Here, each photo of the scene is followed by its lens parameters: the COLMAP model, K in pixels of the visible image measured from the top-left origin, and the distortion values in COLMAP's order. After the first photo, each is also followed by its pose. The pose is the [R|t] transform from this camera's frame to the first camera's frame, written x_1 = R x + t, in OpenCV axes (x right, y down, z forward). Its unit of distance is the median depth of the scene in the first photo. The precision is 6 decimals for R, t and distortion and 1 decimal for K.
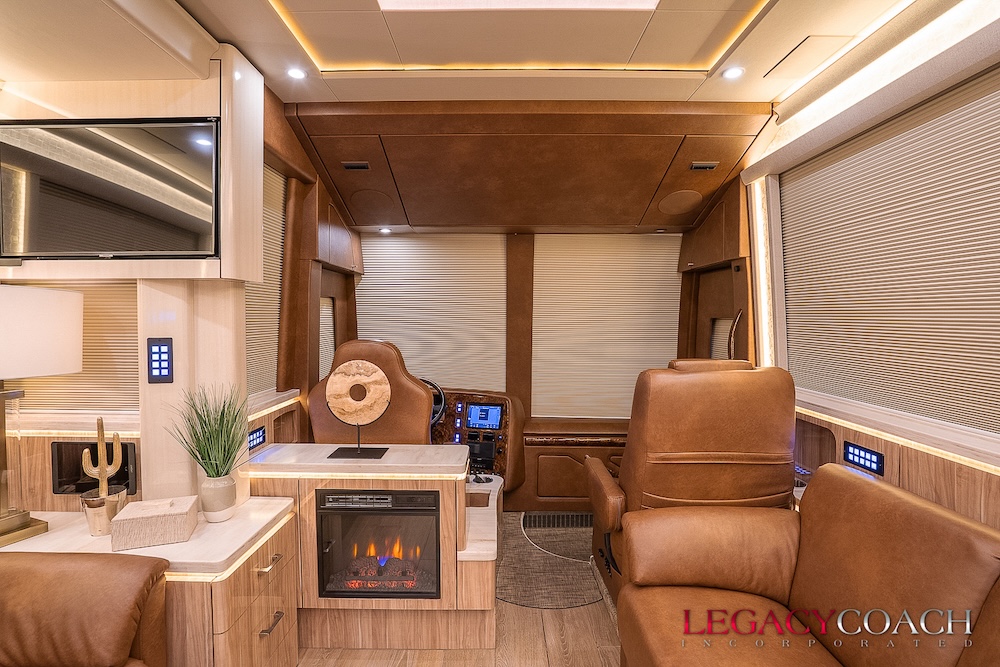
lens RADIAL K [[466.2, 0, 497.7], [0, 466.2, 327.3], [0, 0, 1]] dist [-0.062739, 0.023678]
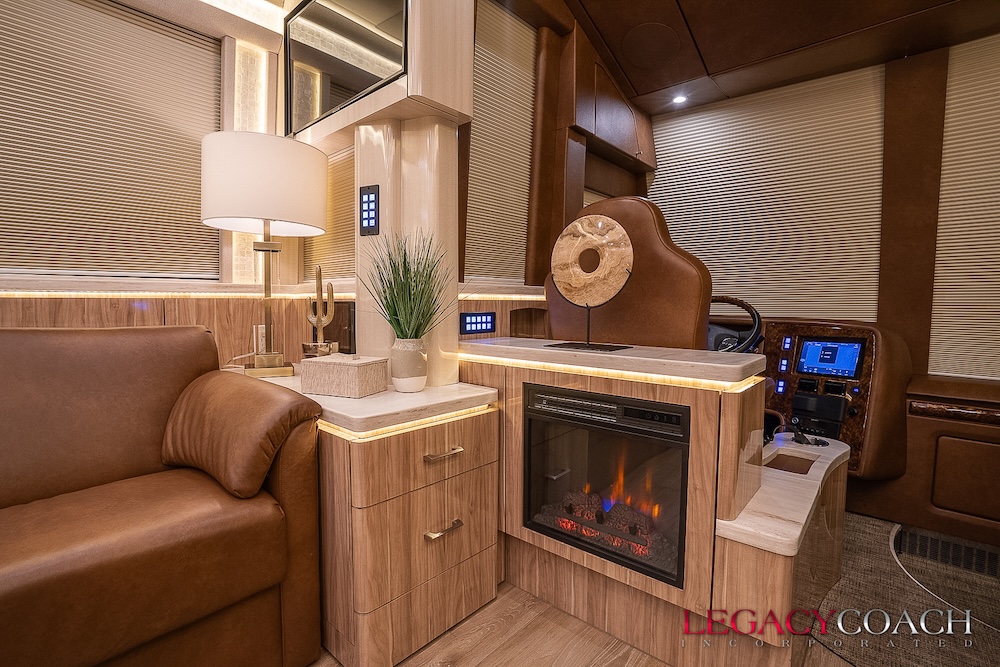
lens RADIAL K [[466.2, 0, 497.7], [0, 466.2, 327.3], [0, 0, 1]] dist [-0.062739, 0.023678]
pose [[0.750243, 0.041667, -0.659848, 0.065716], [-0.016570, 0.998884, 0.044236, 0.214703], [0.660954, -0.022254, 0.750096, 0.375614]]
